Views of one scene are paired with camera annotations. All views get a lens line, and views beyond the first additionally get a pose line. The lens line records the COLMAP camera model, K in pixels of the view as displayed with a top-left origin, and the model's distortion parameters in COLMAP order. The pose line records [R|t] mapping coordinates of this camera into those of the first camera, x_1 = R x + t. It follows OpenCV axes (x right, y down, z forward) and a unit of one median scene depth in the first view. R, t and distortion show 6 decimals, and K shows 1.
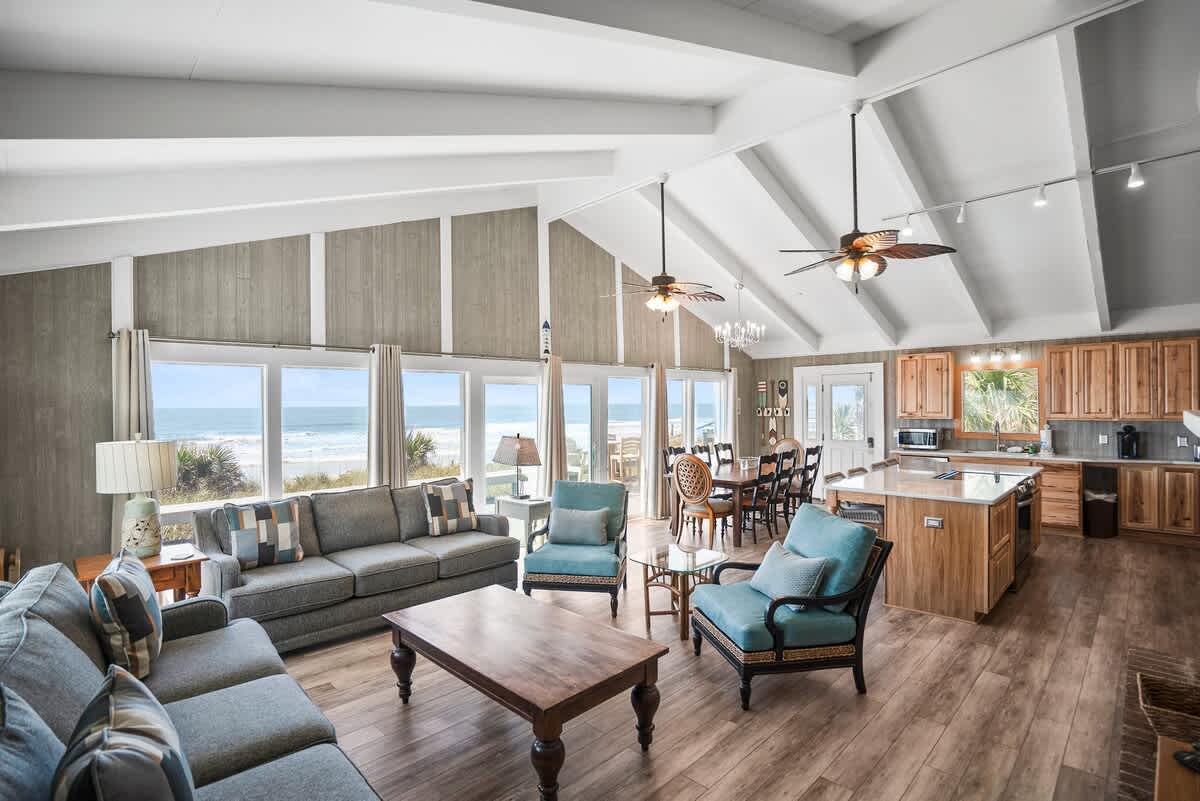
lens RADIAL K [[574.8, 0, 606.1], [0, 574.8, 408.3], [0, 0, 1]] dist [-0.021027, 0.009282]
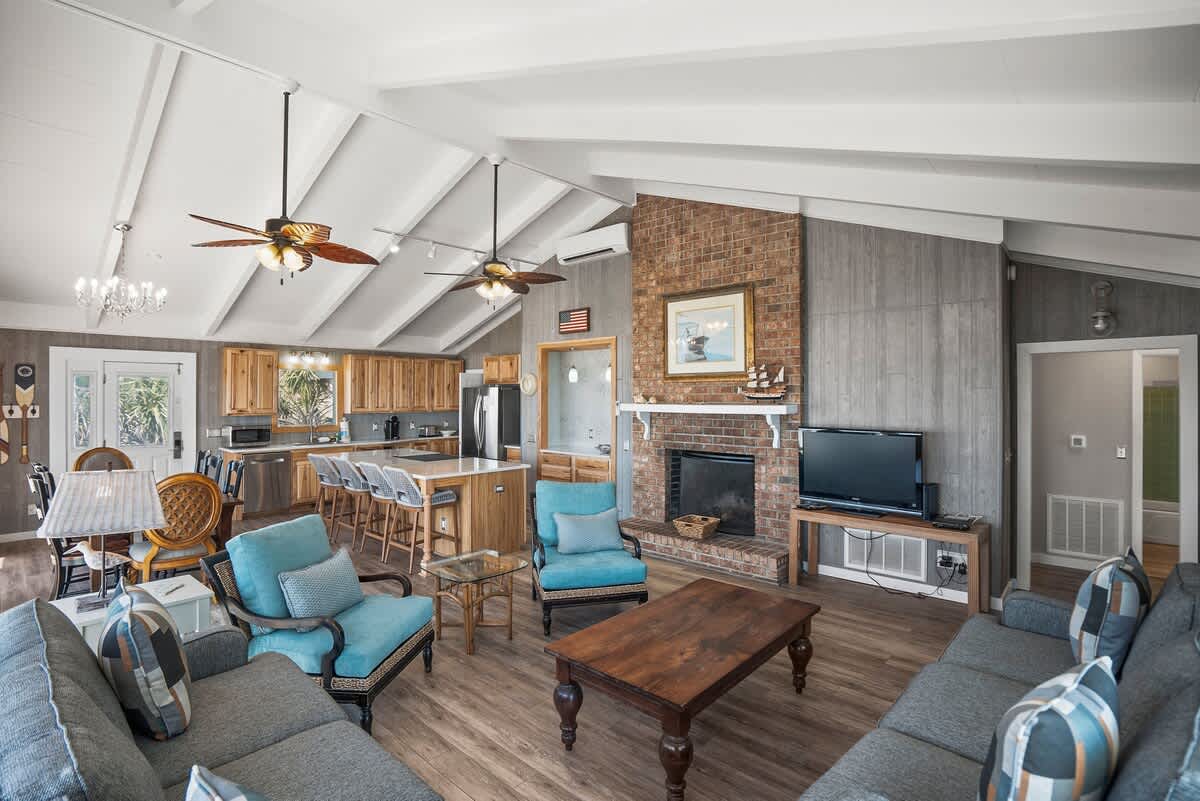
lens RADIAL K [[574.8, 0, 593.2], [0, 574.8, 396.4], [0, 0, 1]] dist [-0.021027, 0.009282]
pose [[0.002372, 0.009933, 0.999948, -0.507602], [0.005319, 0.999936, -0.009946, -0.001665], [-0.999983, 0.005342, 0.002319, 0.499954]]
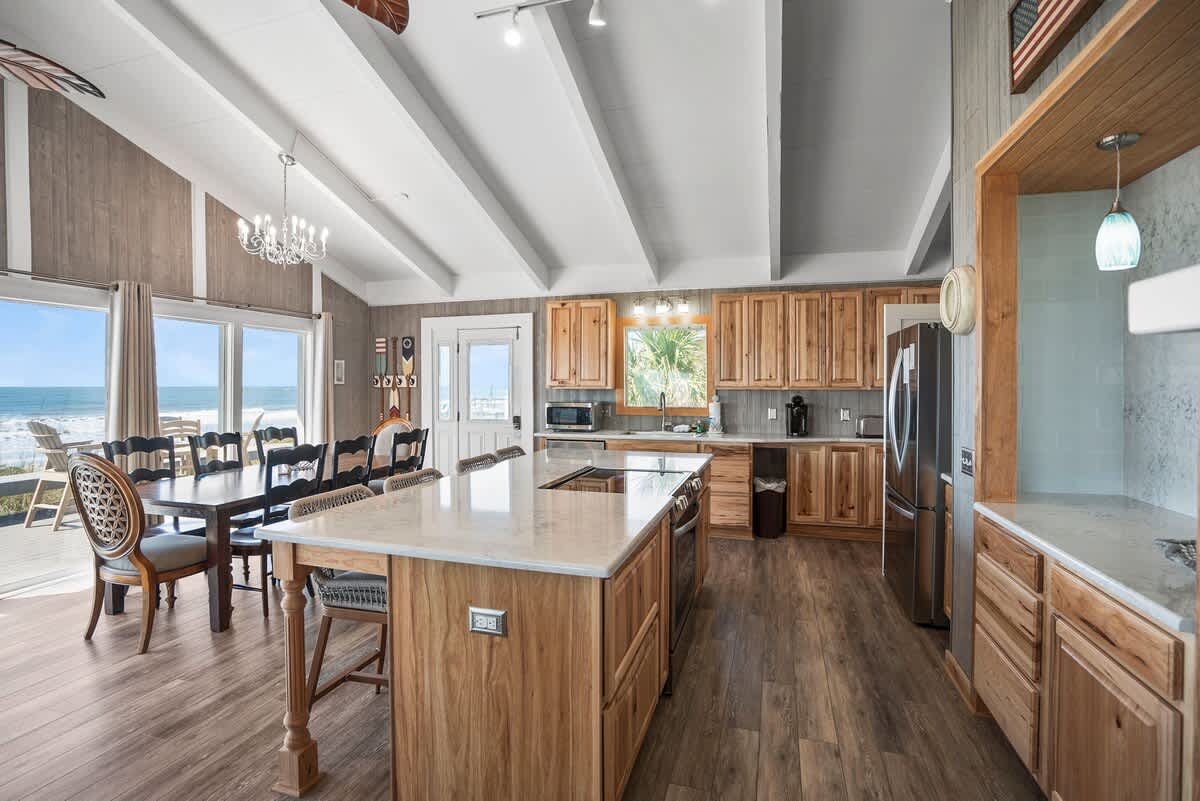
lens RADIAL K [[574.8, 0, 596.8], [0, 574.8, 391.3], [0, 0, 1]] dist [-0.021027, 0.009282]
pose [[0.895810, 0.005647, 0.444401, 0.298936], [-0.005545, 0.999983, -0.001529, 0.026771], [-0.444403, -0.001094, 0.895826, 0.394186]]
